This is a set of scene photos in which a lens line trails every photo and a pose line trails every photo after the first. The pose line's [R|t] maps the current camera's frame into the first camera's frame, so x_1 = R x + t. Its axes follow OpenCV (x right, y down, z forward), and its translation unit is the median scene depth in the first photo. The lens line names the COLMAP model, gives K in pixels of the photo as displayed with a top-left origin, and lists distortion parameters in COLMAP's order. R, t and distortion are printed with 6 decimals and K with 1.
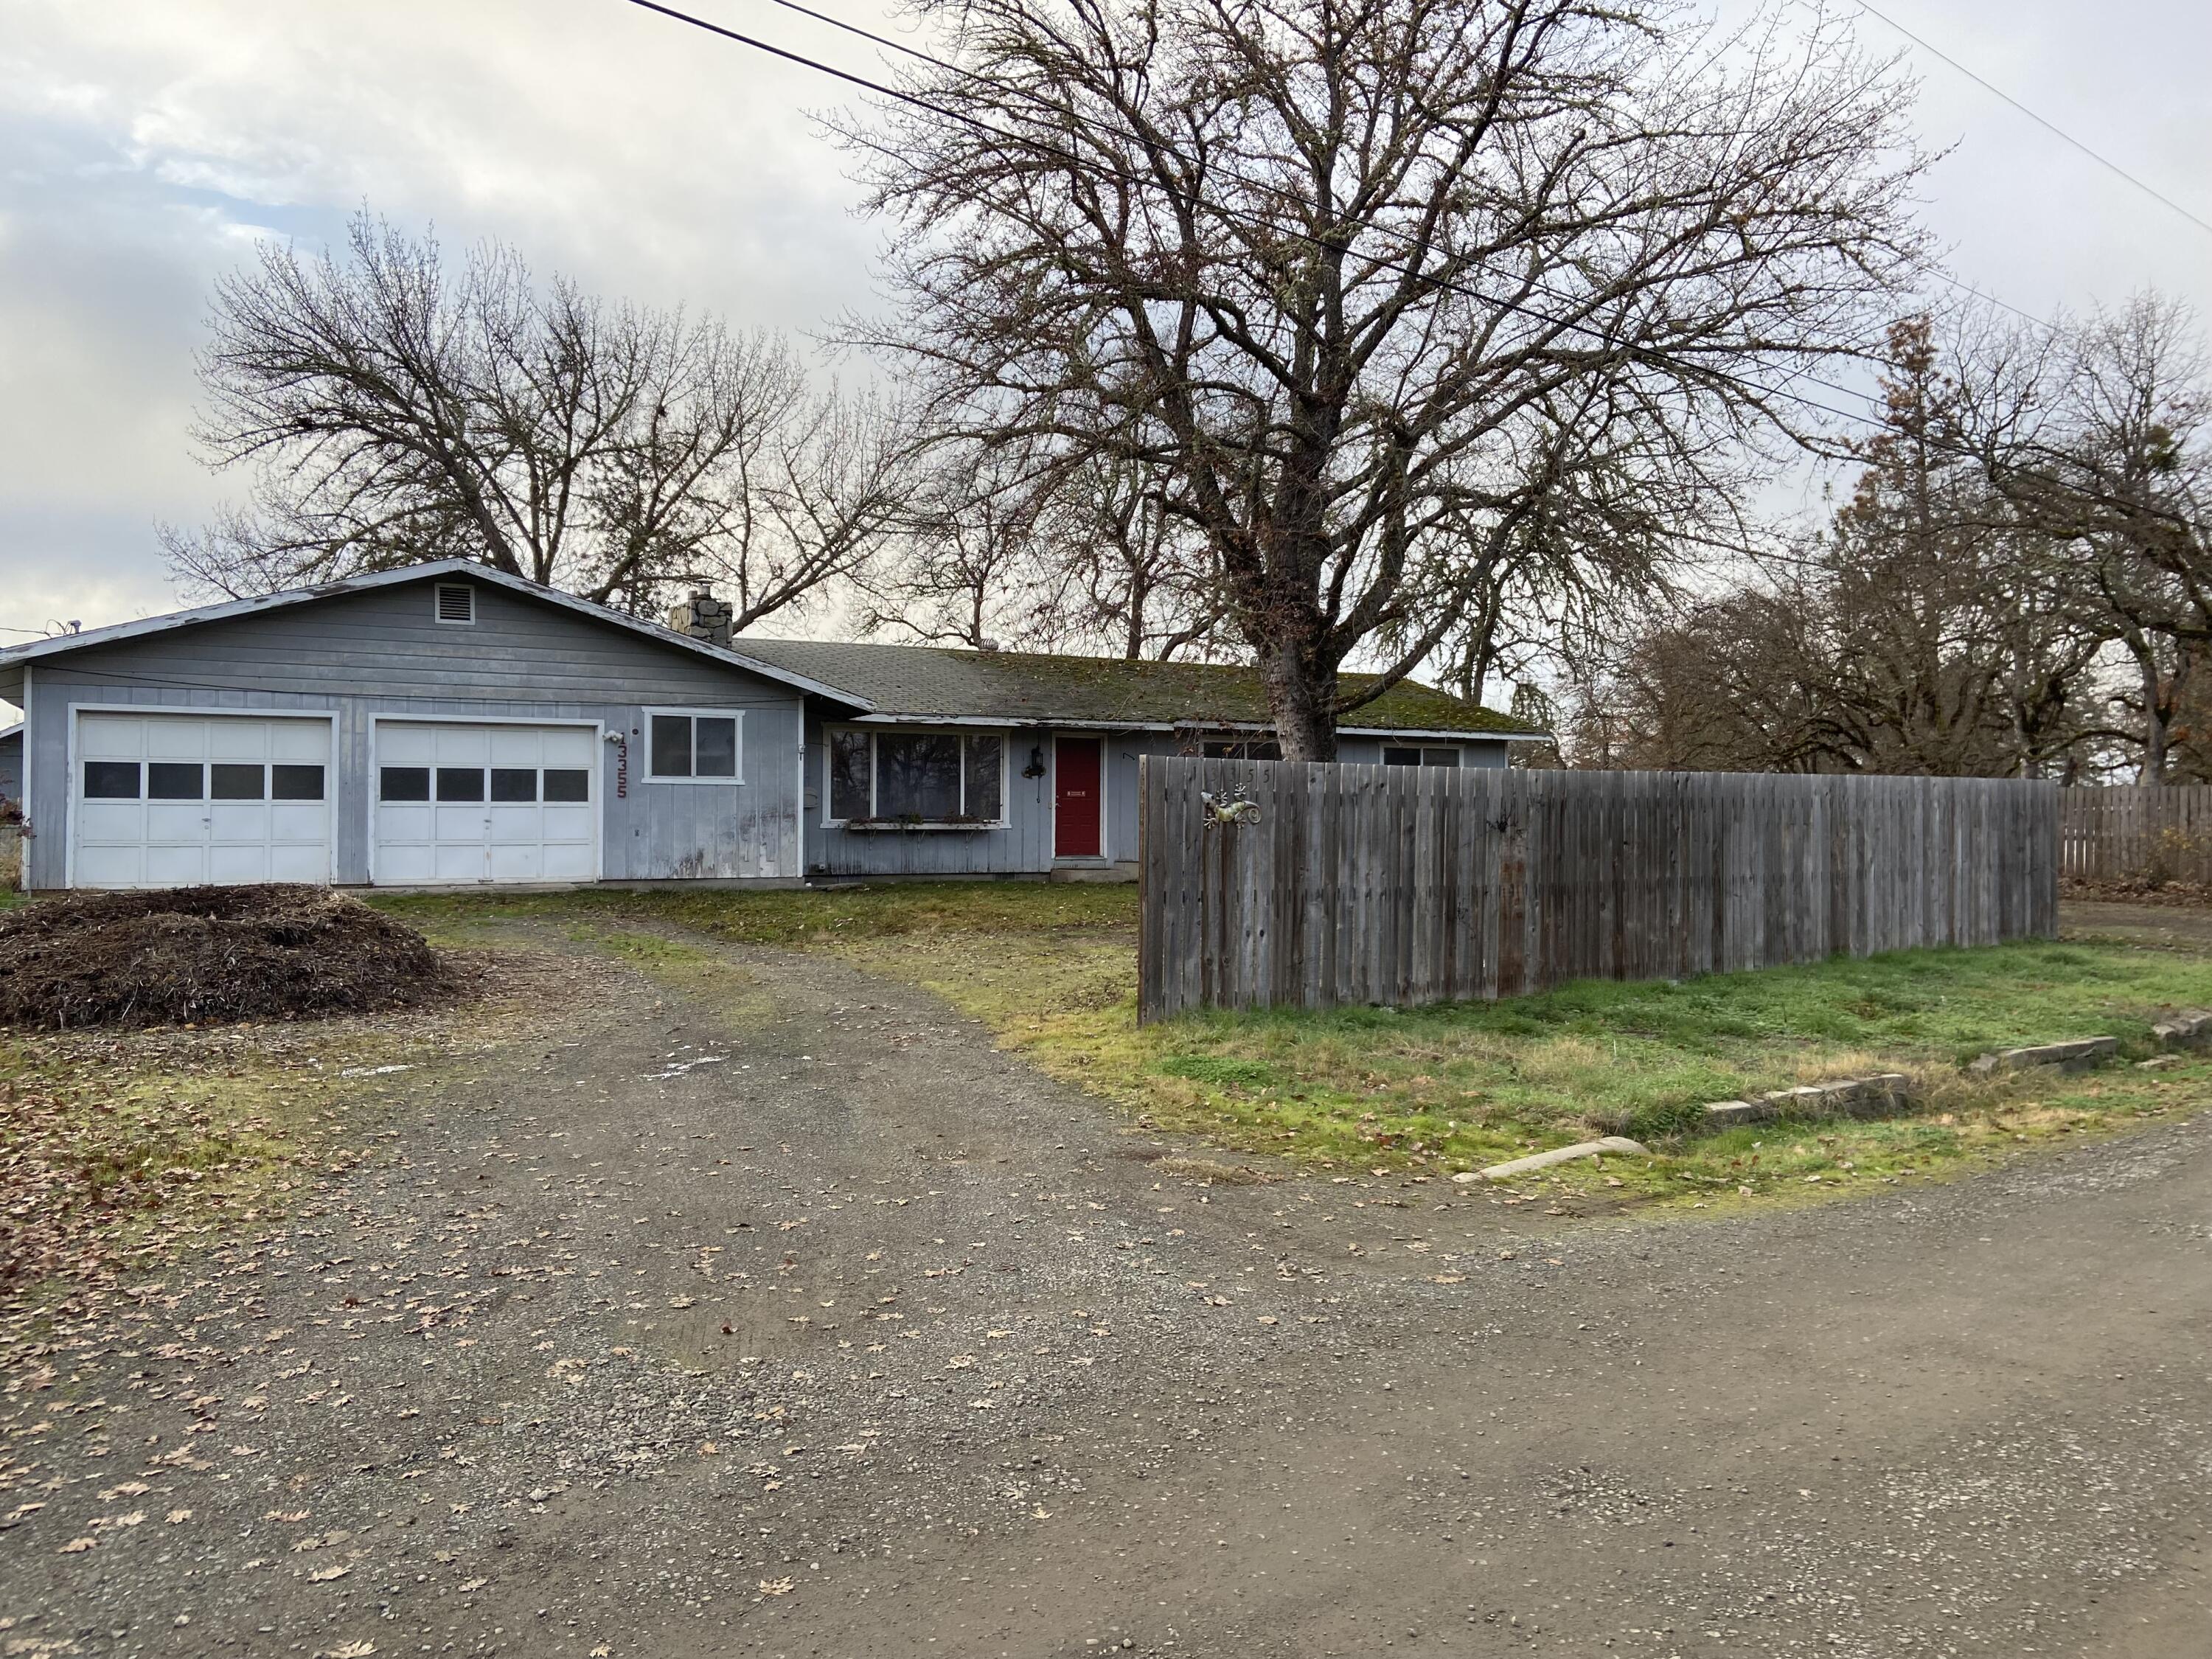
lens RADIAL K [[1649.8, 0, 1105.9], [0, 1649.8, 818.2], [0, 0, 1]] dist [0.087734, -0.061023]
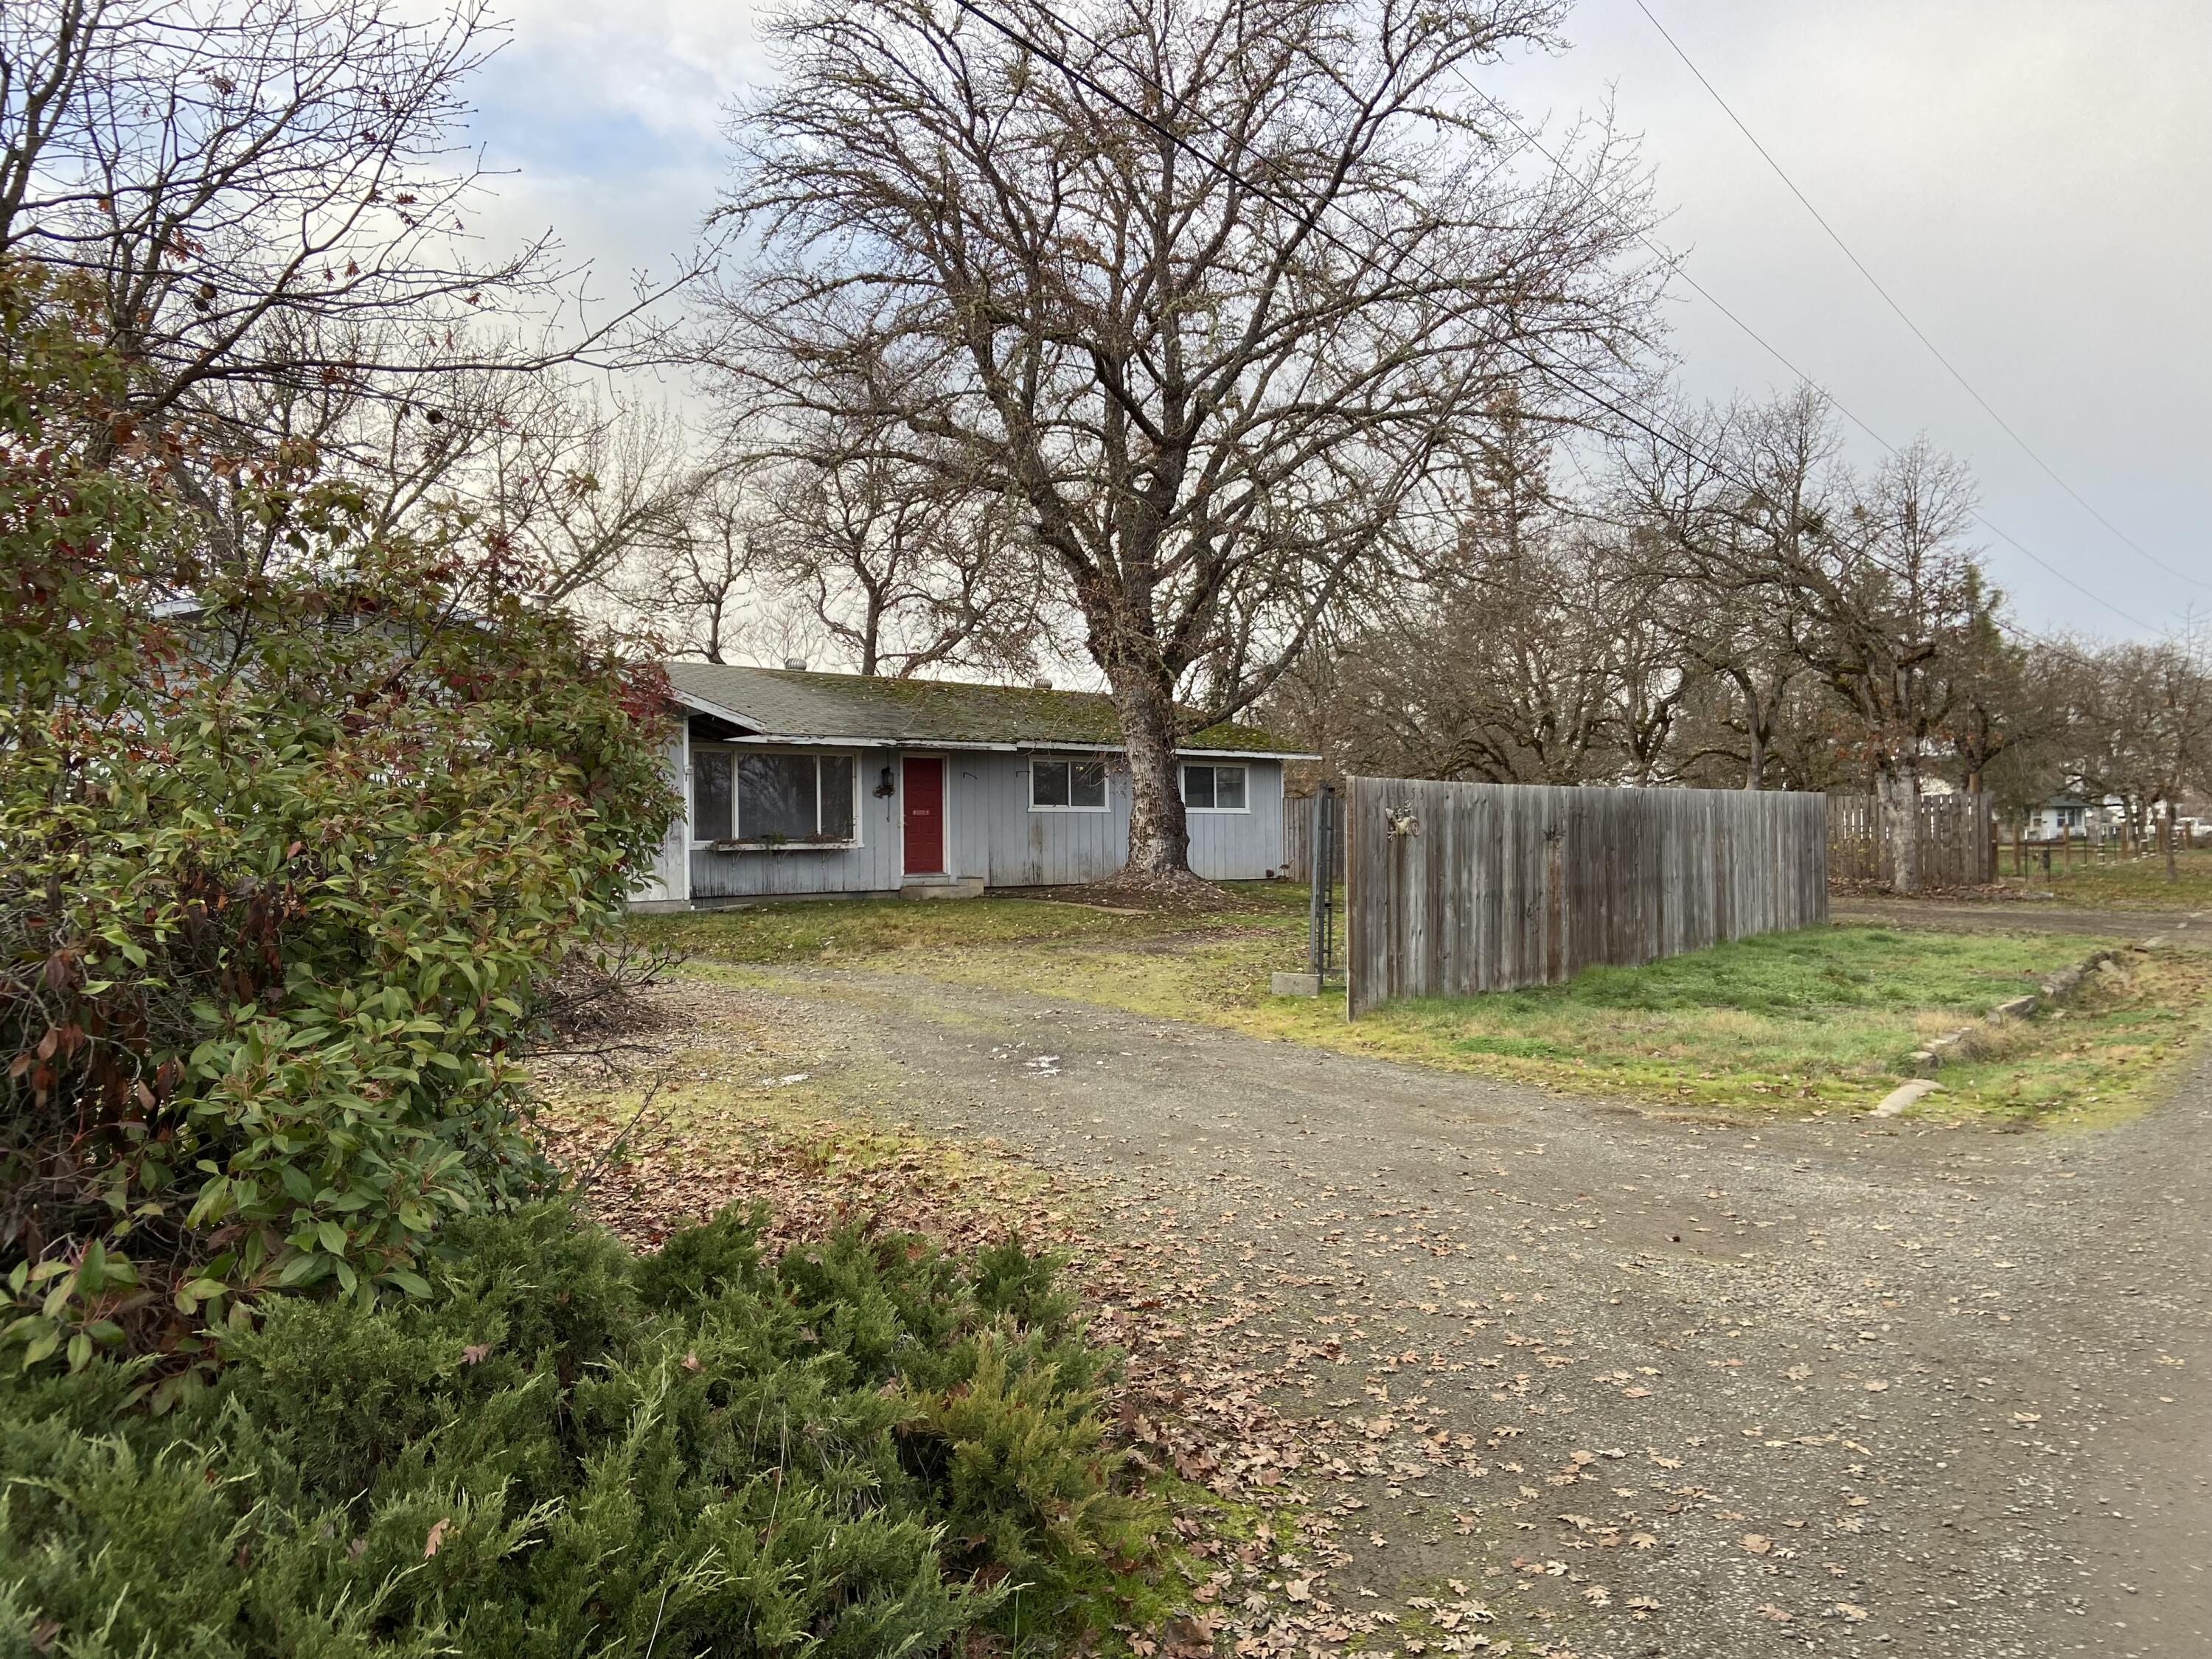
lens RADIAL K [[1649.8, 0, 1106.1], [0, 1649.8, 829.6], [0, 0, 1]] dist [0.087734, -0.061023]
pose [[0.965856, -0.012645, 0.258772, -0.181227], [0.013616, 0.999905, -0.001962, -0.000740], [-0.258723, 0.005418, 0.965936, -0.019098]]
